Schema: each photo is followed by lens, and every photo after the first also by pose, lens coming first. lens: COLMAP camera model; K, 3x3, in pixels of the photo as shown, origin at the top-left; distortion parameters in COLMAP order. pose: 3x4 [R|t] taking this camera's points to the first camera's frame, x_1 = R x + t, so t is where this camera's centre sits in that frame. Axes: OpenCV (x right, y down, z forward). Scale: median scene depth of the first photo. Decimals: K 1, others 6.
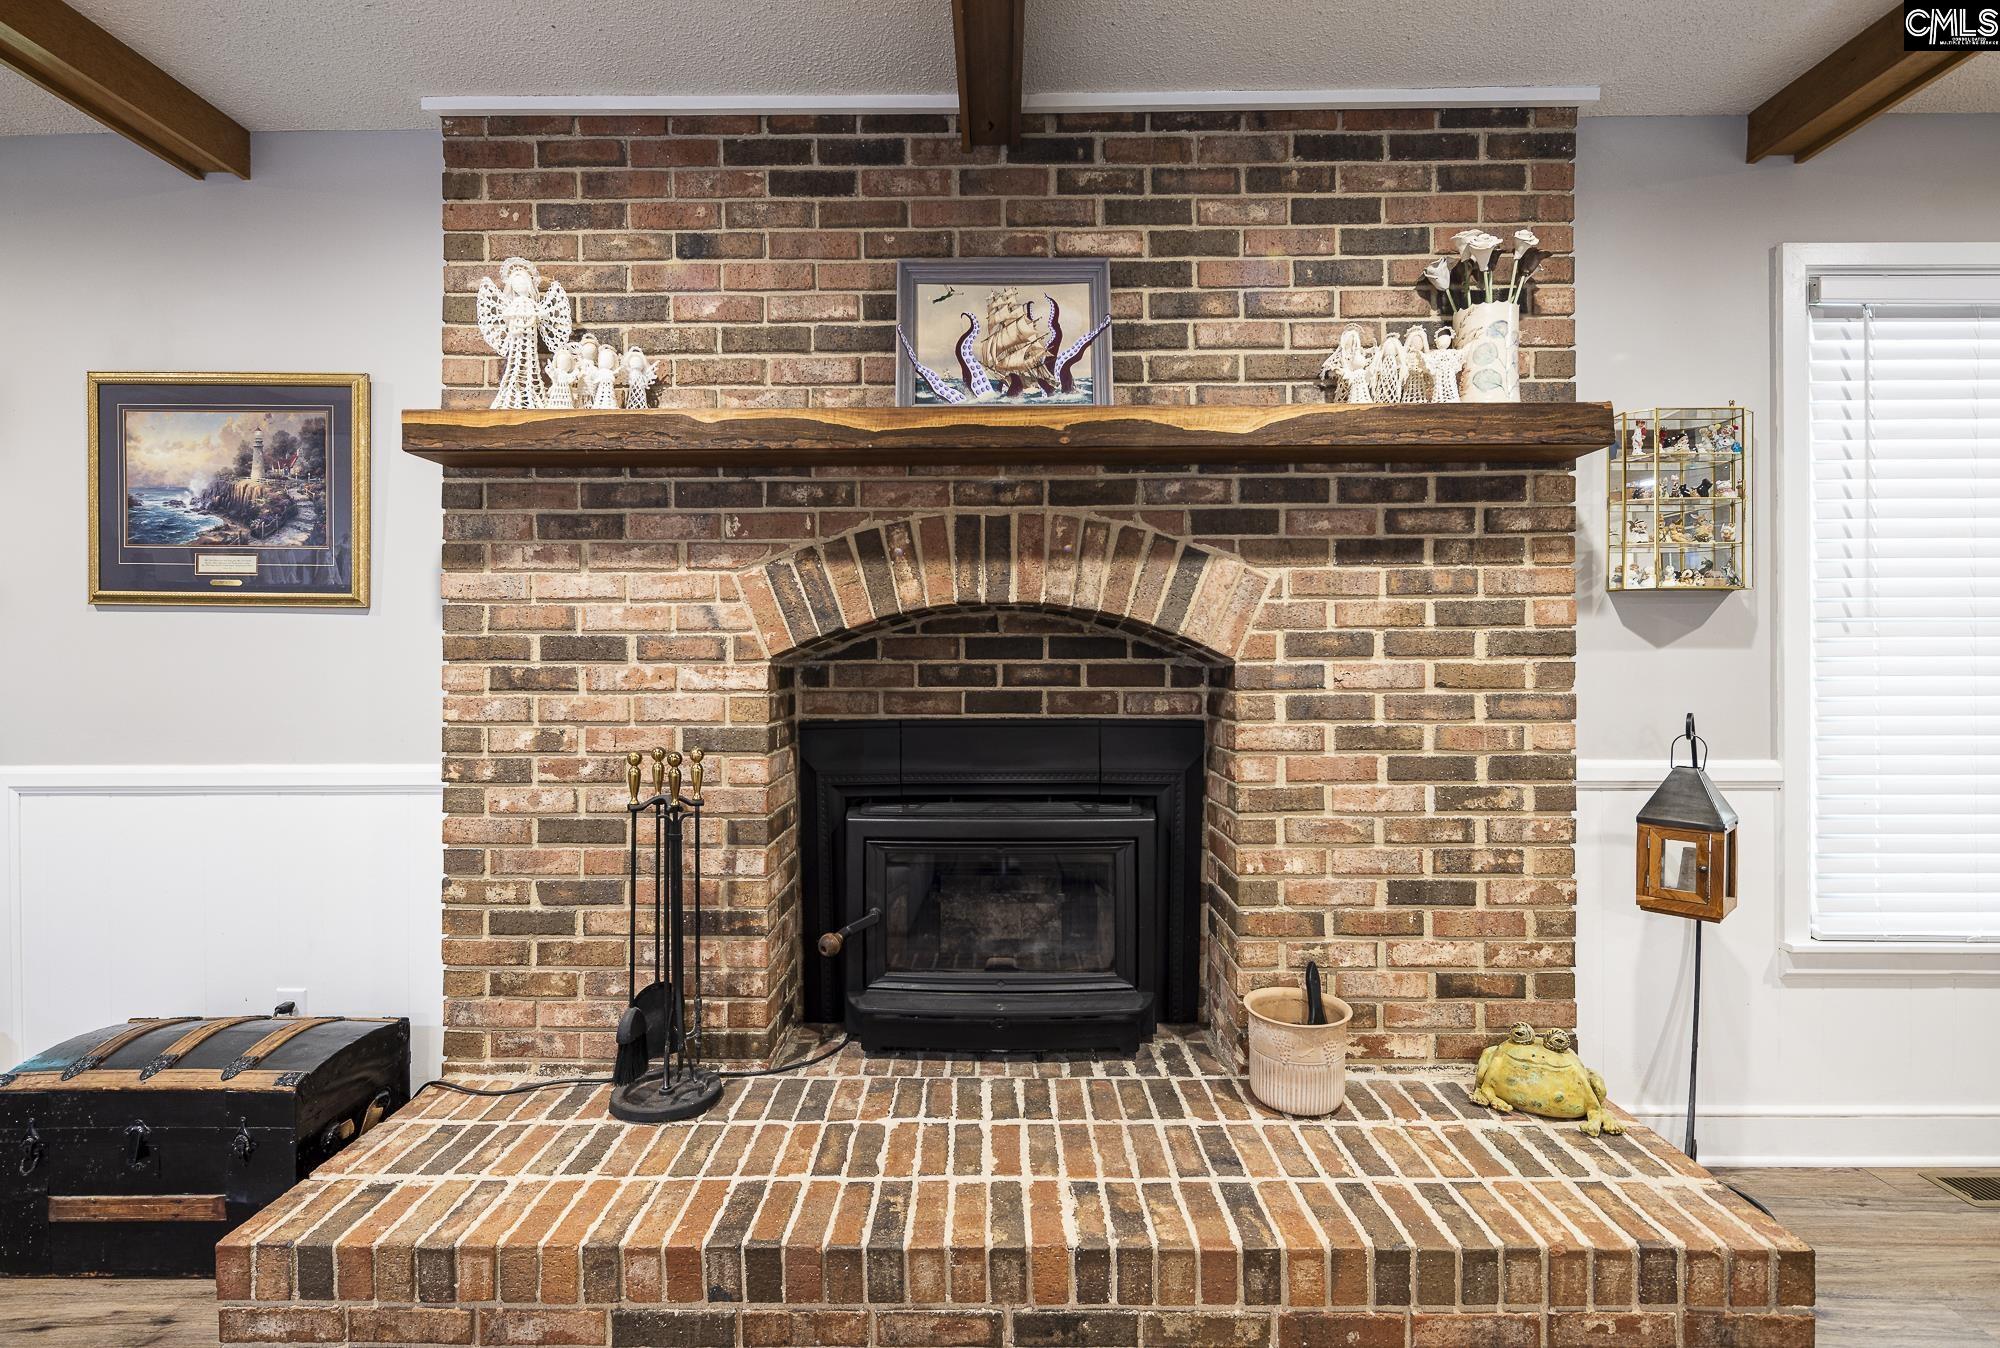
lens RADIAL K [[977.7, 0, 989.4], [0, 977.7, 662.6], [0, 0, 1]] dist [0.001508, -0.001193]
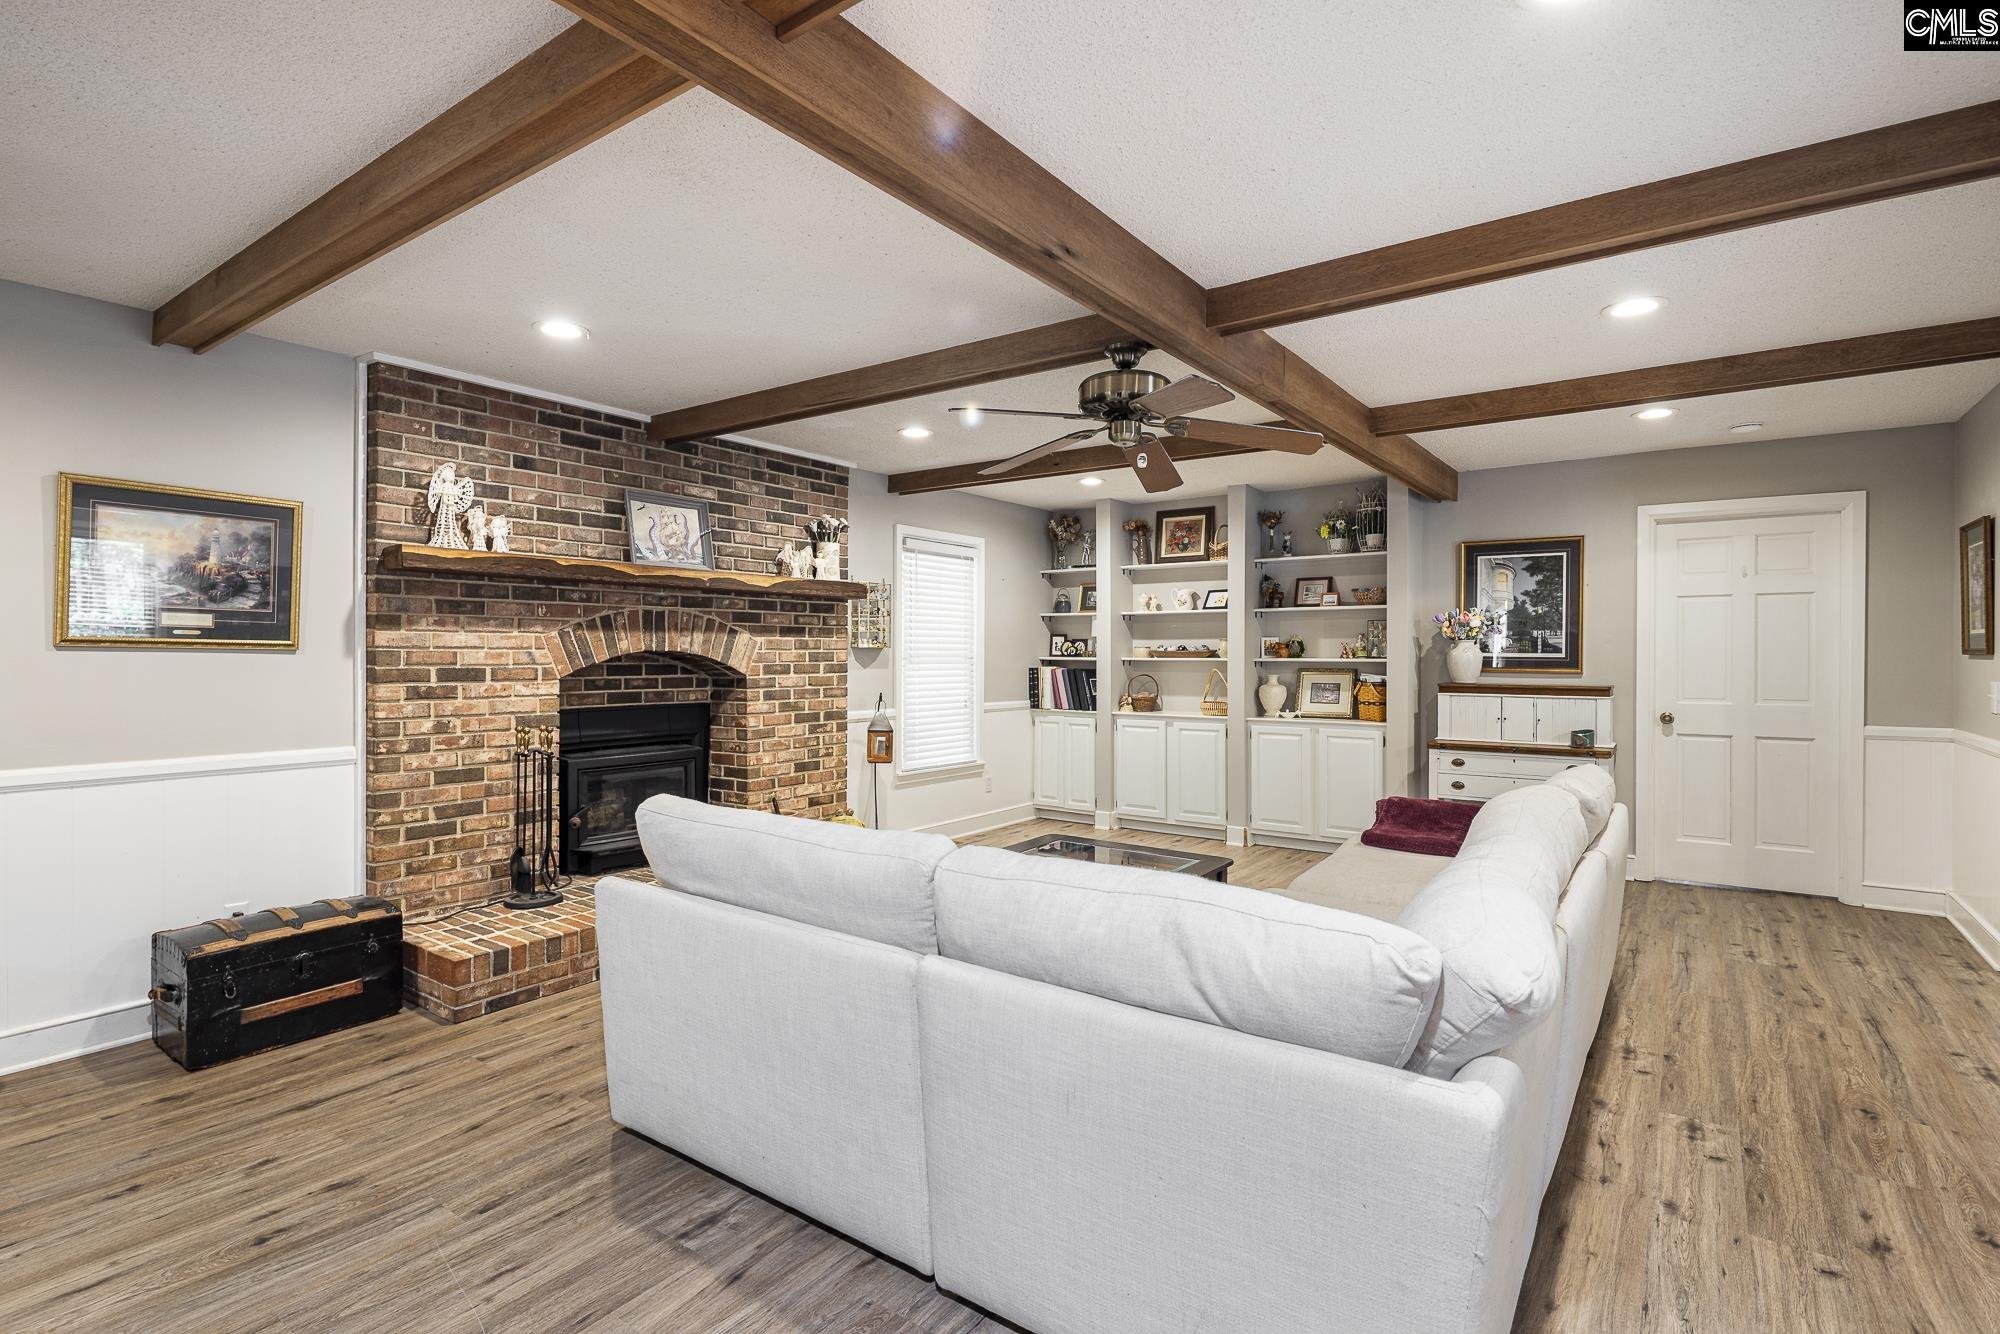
lens RADIAL K [[967.1, 0, 995.1], [0, 967.1, 659.0], [0, 0, 1]] dist [-0.000614, -0.001752]
pose [[0.574351, -0.000156, 0.818609, -1.317868], [-0.005092, 0.999980, 0.003763, -0.055457], [-0.818593, -0.006330, 0.574339, -0.838034]]
